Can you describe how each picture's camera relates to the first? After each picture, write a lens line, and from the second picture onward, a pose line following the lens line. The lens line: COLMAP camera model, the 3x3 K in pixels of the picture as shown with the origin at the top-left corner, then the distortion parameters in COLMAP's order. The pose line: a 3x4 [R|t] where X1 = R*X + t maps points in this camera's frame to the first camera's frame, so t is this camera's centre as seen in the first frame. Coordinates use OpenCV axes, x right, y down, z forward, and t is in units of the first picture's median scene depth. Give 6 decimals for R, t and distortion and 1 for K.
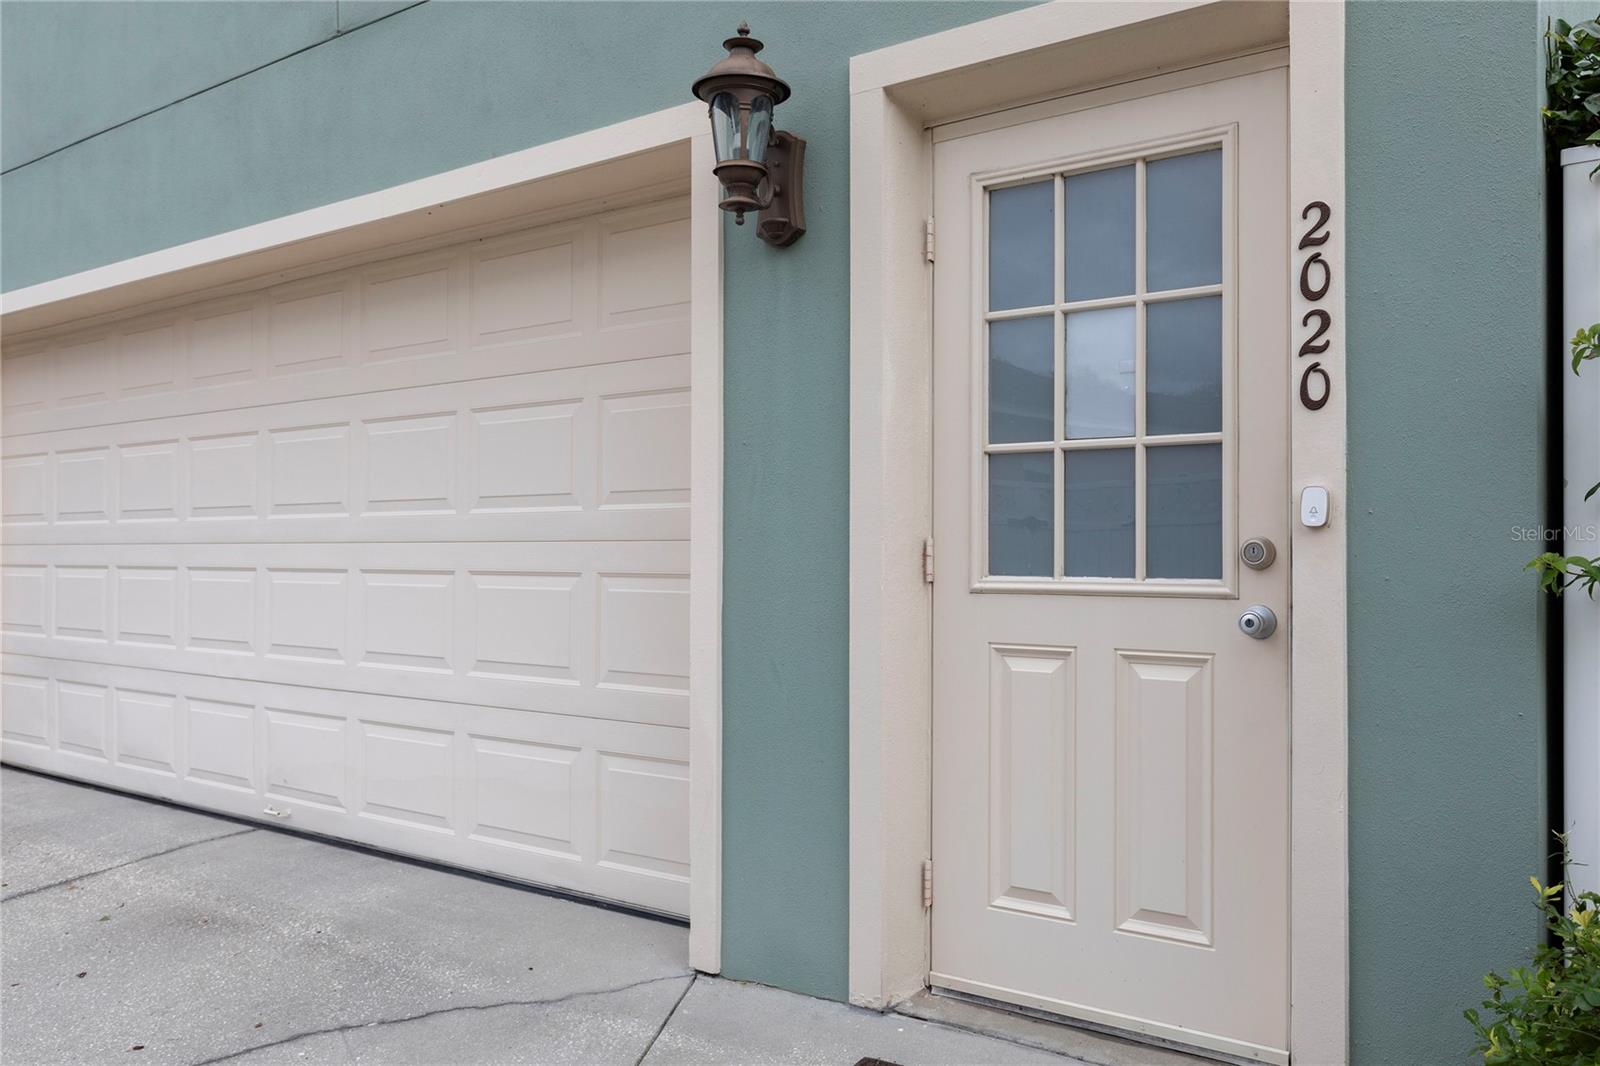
lens RADIAL K [[1259.4, 0, 800.0], [0, 1259.4, 533.0], [0, 0, 1]] dist [0.008470, 0.002439]
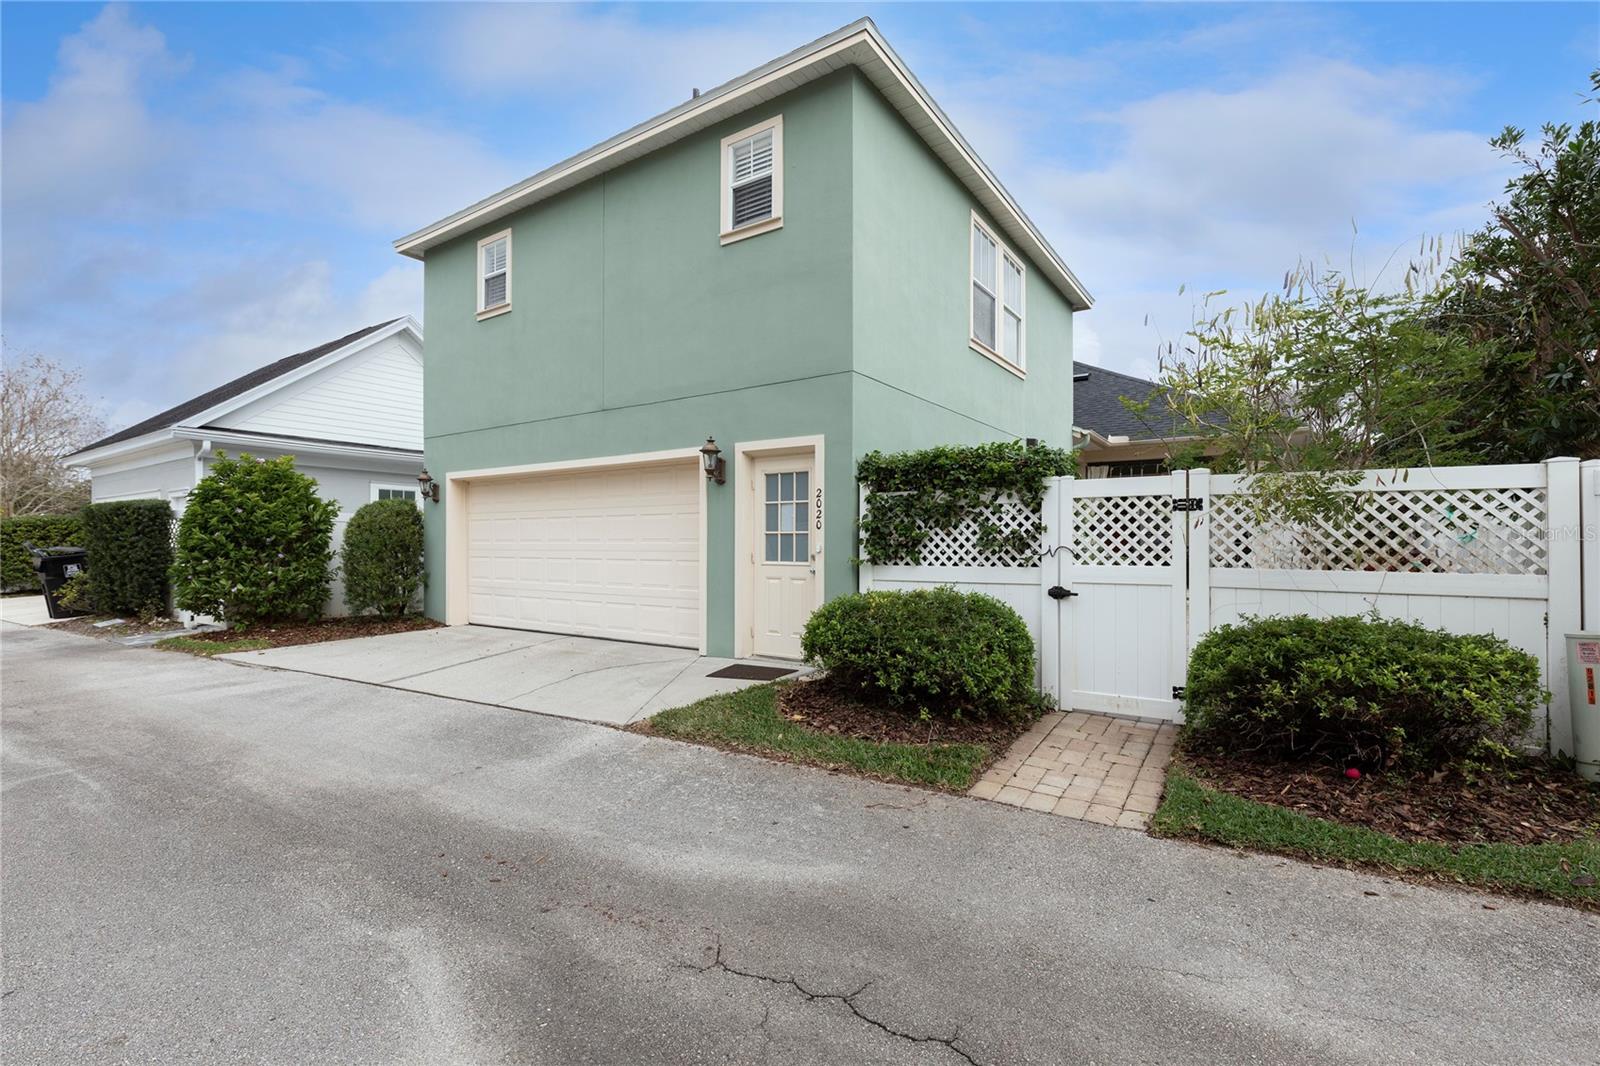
lens RADIAL K [[717.7, 0, 800.0], [0, 717.7, 533.0], [0, 0, 1]] dist [-0.000722, -0.000033]
pose [[0.999572, 0.000832, 0.029235, 0.197467], [-0.000799, 0.999999, -0.001120, -0.063273], [-0.029236, 0.001096, 0.999572, -1.544294]]
